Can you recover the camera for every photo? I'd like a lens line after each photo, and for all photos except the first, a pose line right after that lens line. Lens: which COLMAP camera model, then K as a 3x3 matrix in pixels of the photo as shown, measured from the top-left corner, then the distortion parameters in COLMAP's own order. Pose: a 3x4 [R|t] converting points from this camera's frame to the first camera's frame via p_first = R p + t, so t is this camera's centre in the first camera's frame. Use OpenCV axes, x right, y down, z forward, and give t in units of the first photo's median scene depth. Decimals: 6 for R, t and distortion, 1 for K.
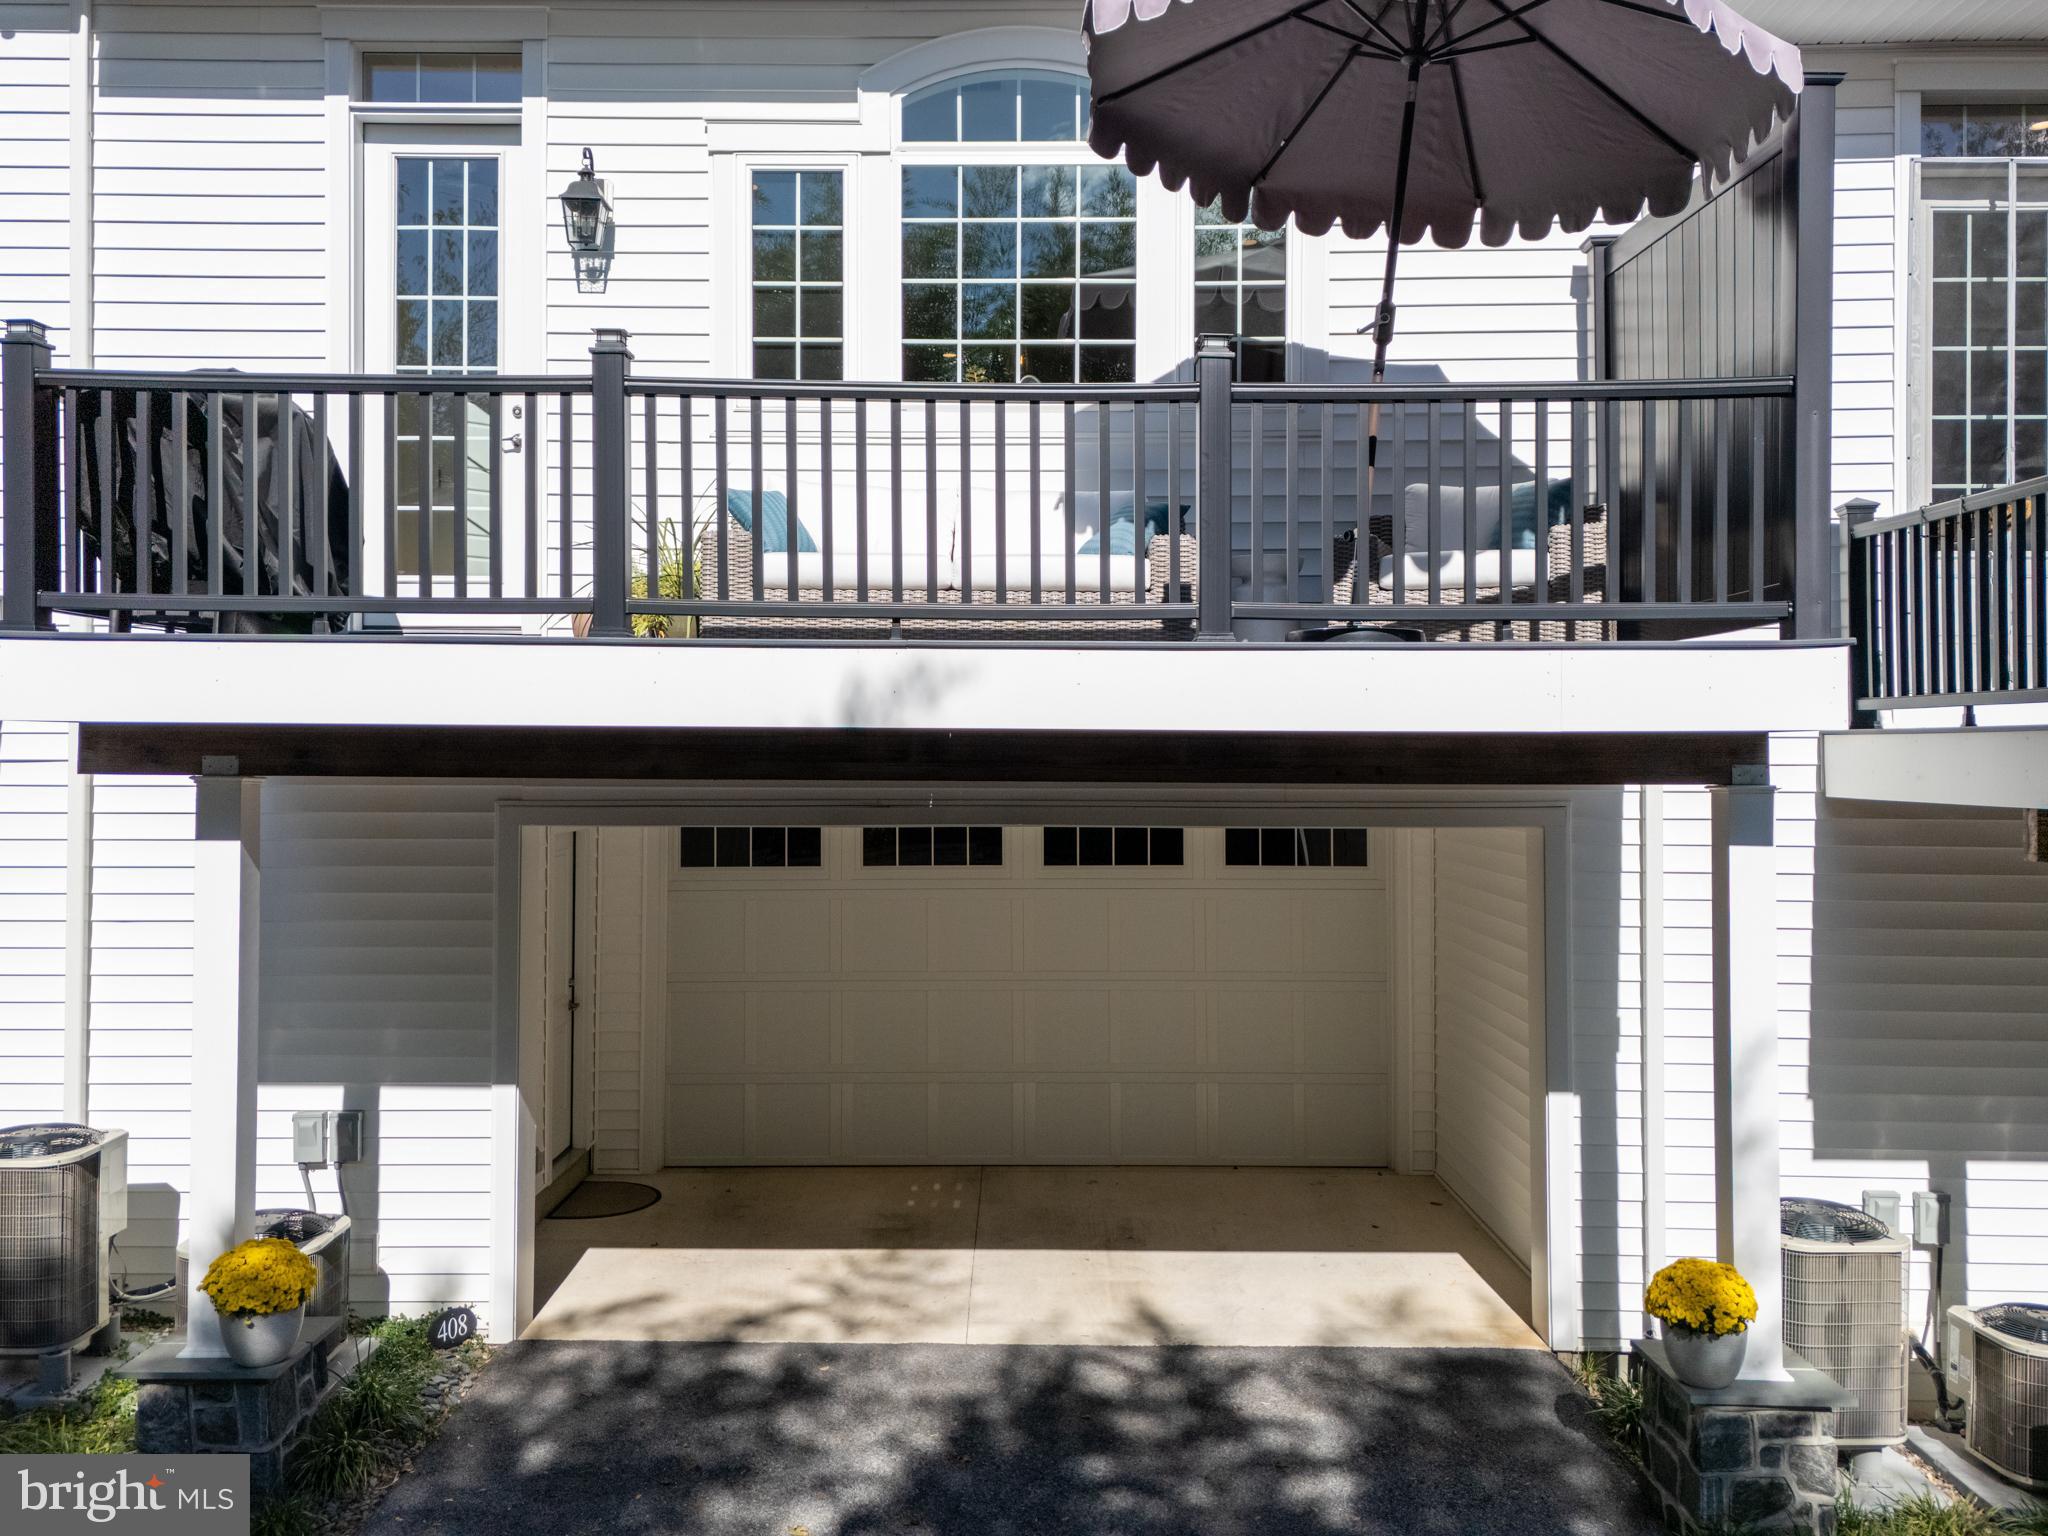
lens RADIAL K [[1429.1, 0, 995.0], [0, 1429.1, 762.6], [0, 0, 1]] dist [0.045856, -0.001418]
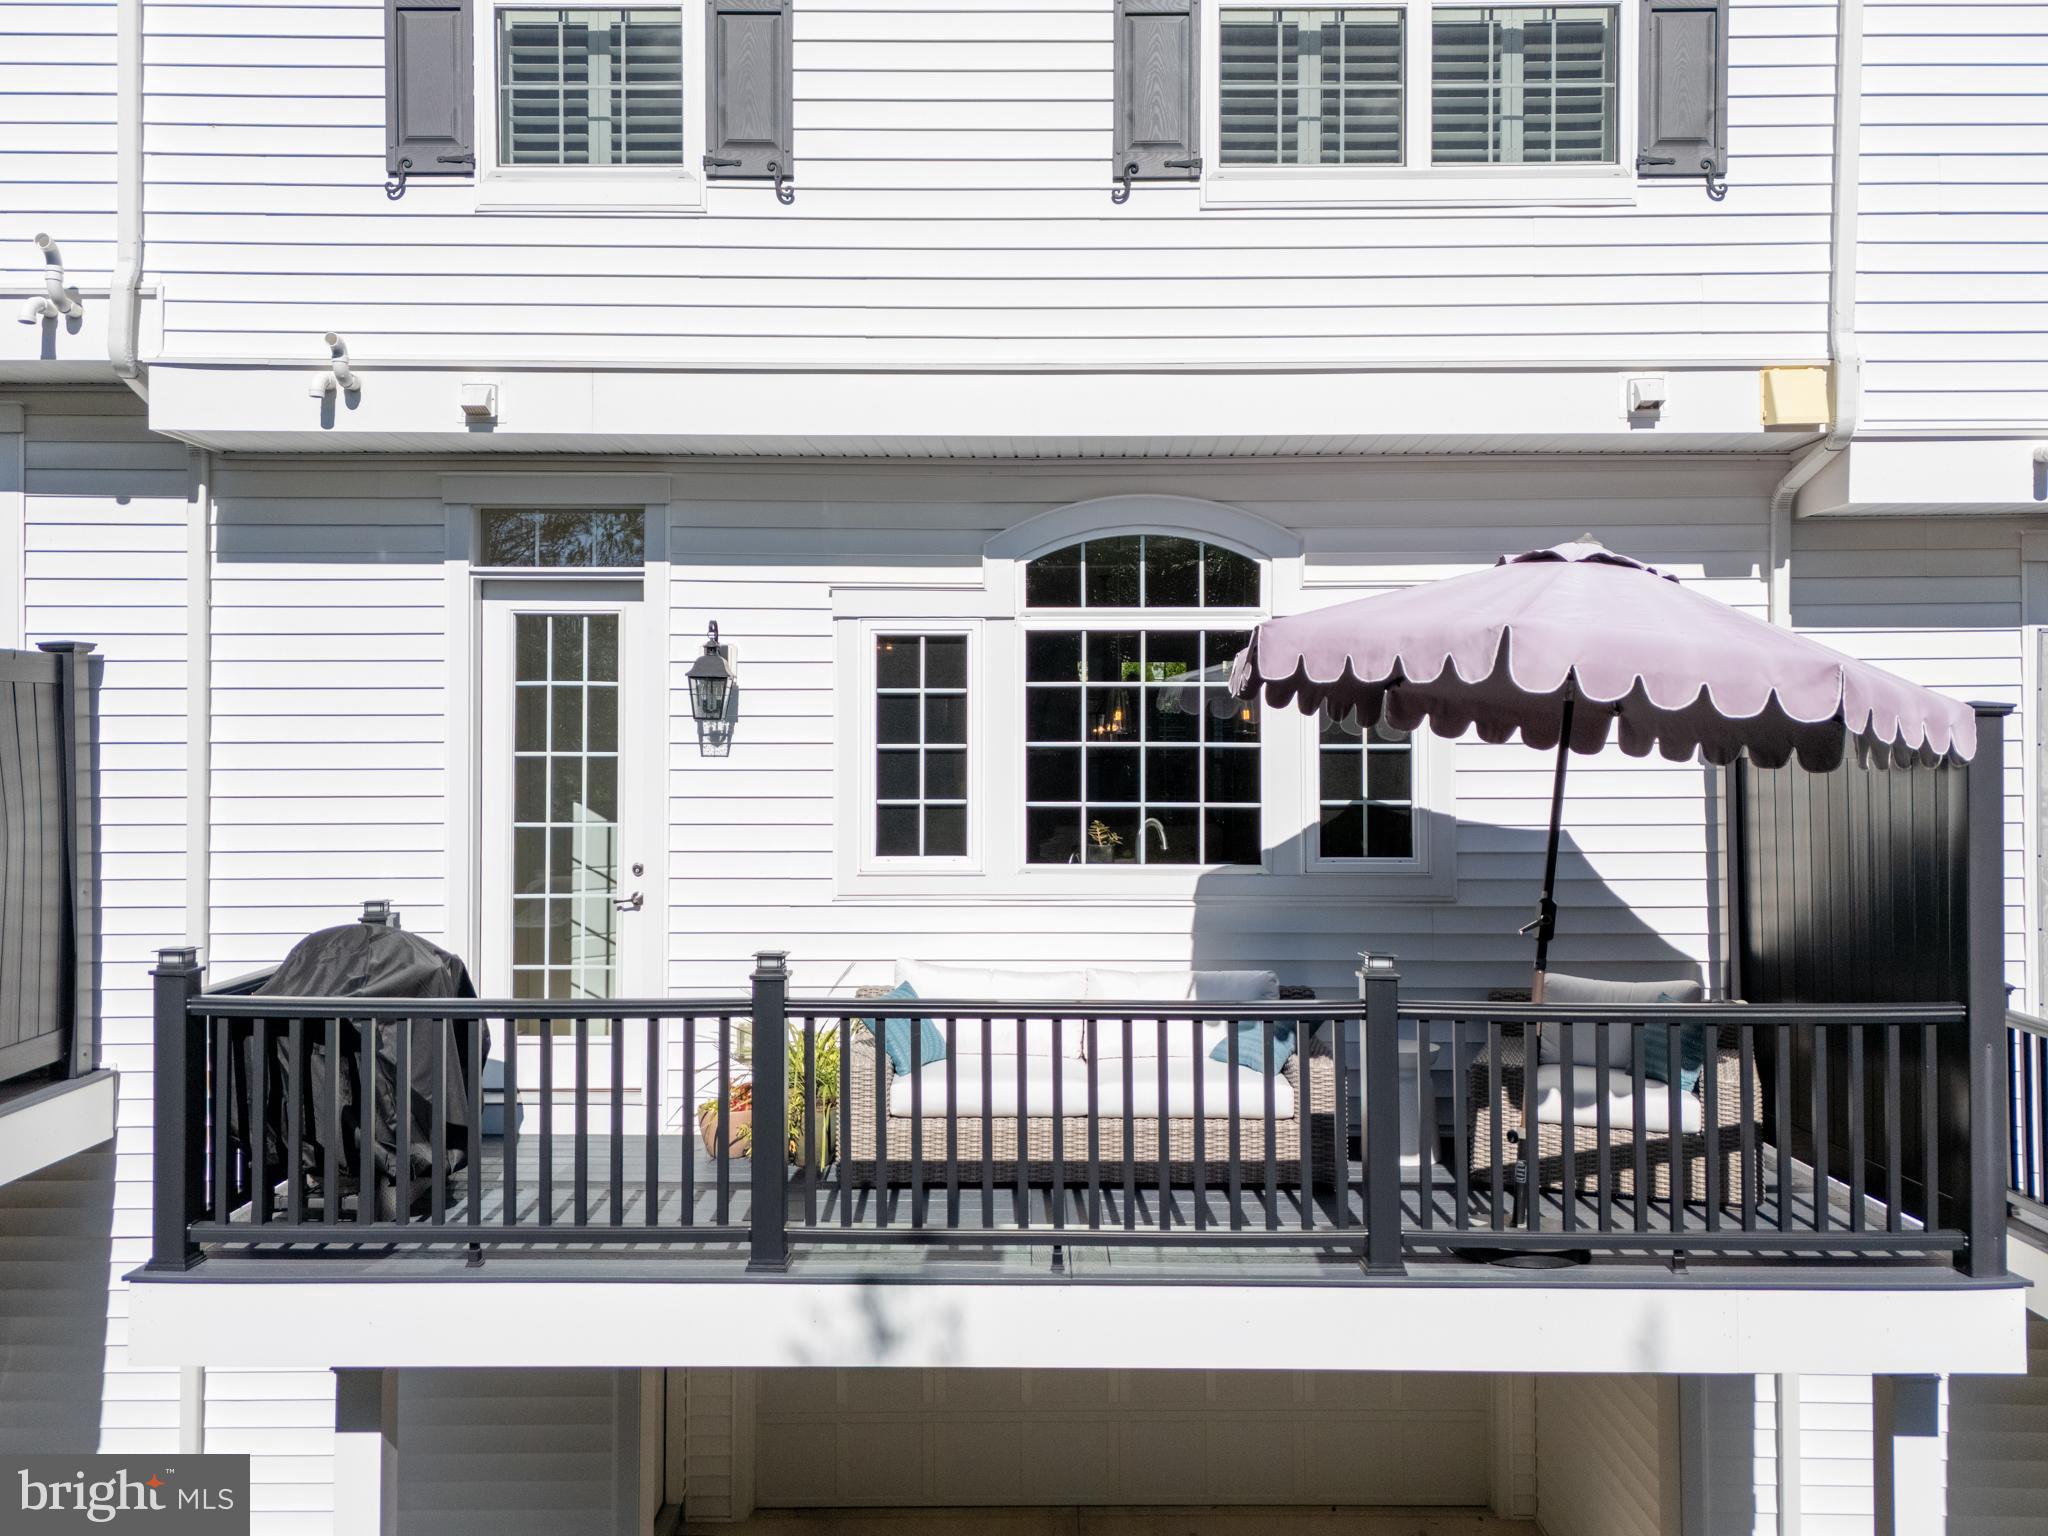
lens RADIAL K [[1433.0, 0, 1024.0], [0, 1433.0, 768.0], [0, 0, 1]] dist [0.078434, -0.049101]
pose [[0.999938, -0.001366, 0.011062, -0.077428], [0.001240, 0.999934, 0.011380, -0.329780], [-0.011077, -0.011366, 0.999874, 0.004677]]
